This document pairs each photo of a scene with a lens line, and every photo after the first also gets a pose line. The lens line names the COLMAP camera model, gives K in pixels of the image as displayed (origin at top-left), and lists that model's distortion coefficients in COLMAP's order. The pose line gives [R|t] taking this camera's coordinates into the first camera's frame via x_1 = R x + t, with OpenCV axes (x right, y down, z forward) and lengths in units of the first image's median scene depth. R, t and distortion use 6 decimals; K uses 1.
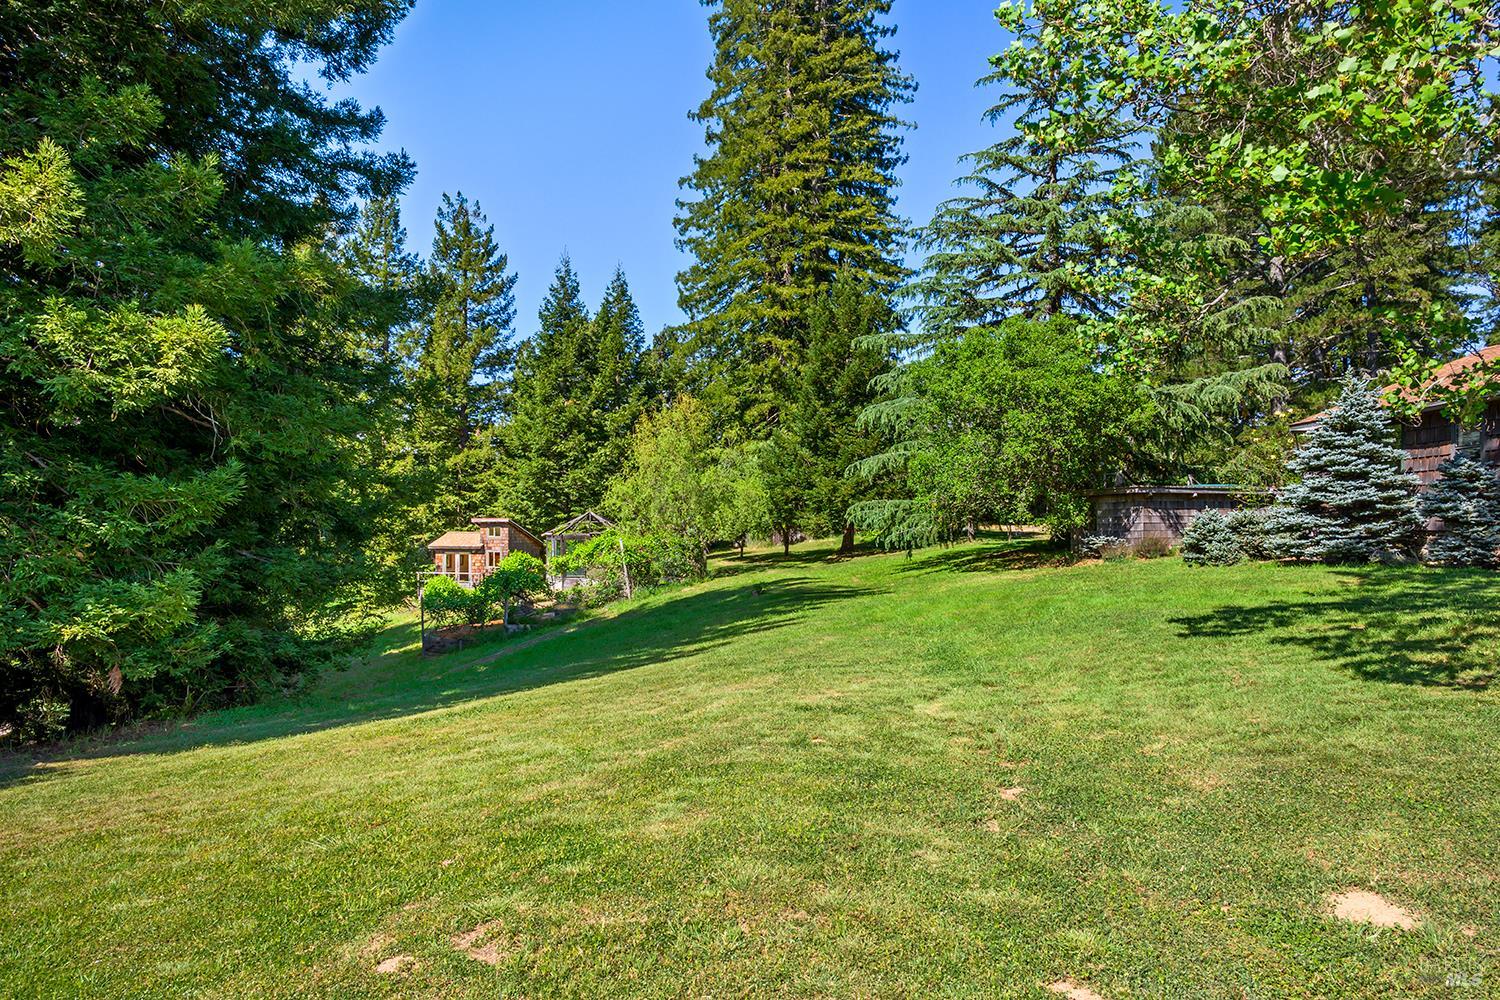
lens RADIAL K [[1025.3, 0, 750.0], [0, 1025.3, 500.0], [0, 0, 1]] dist [-0.005386, -0.000817]
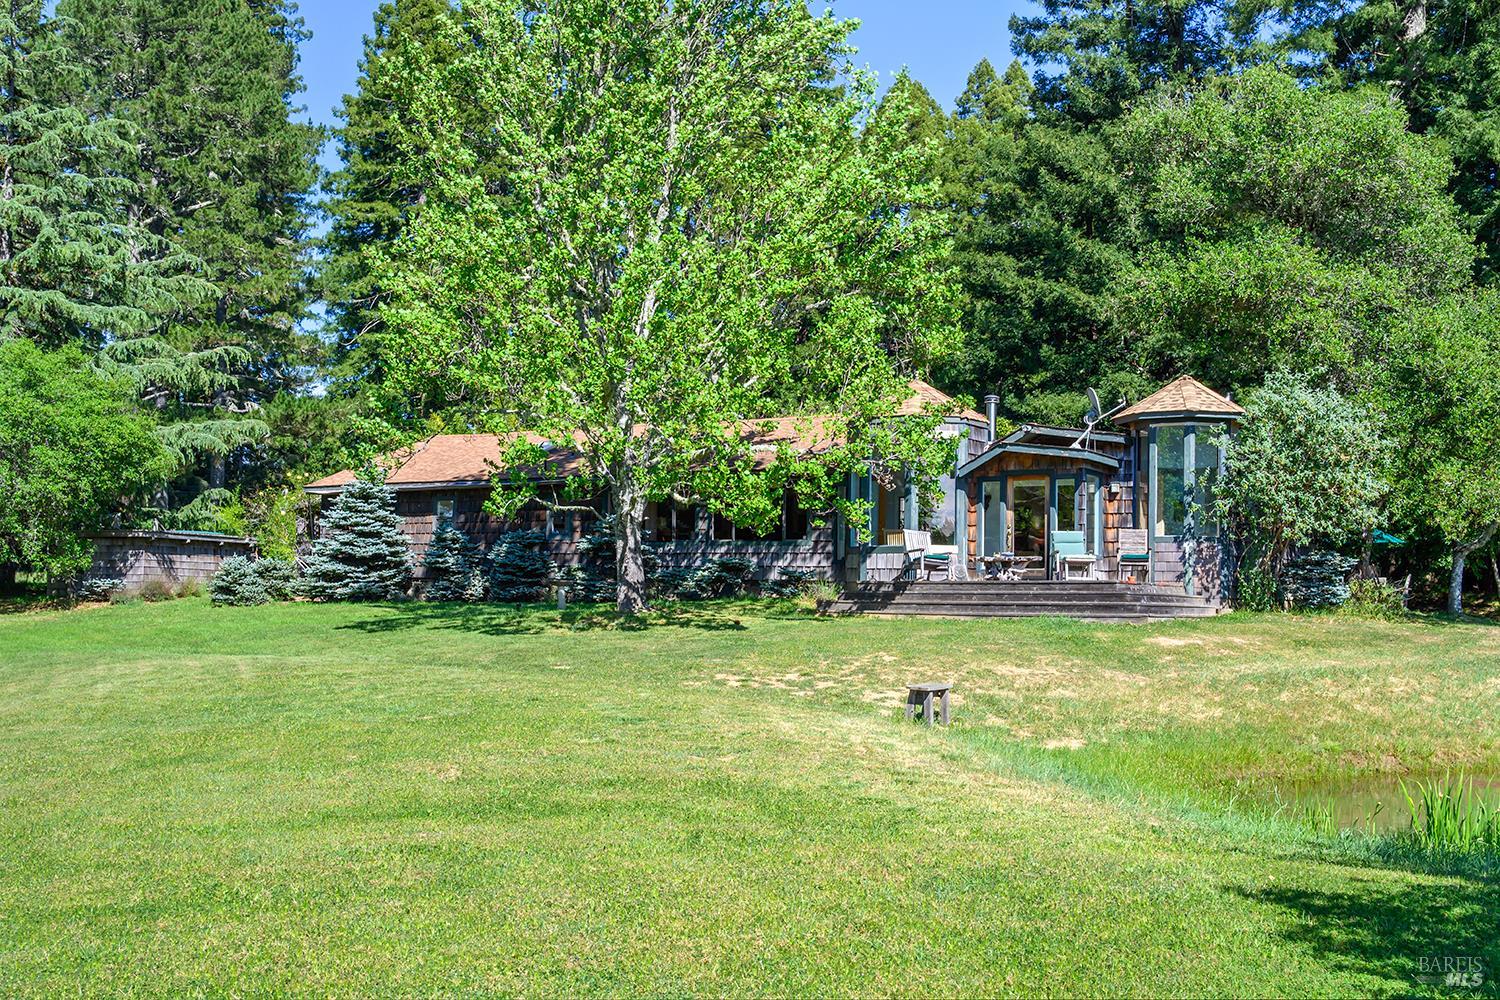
lens RADIAL K [[1534.6, 0, 750.0], [0, 1534.6, 500.0], [0, 0, 1]] dist [-0.006887, -0.004954]
pose [[0.603241, 0.063547, 0.795024, -0.259400], [-0.042039, 0.997969, -0.047871, 0.002242], [-0.796451, -0.004544, 0.604687, -0.218613]]
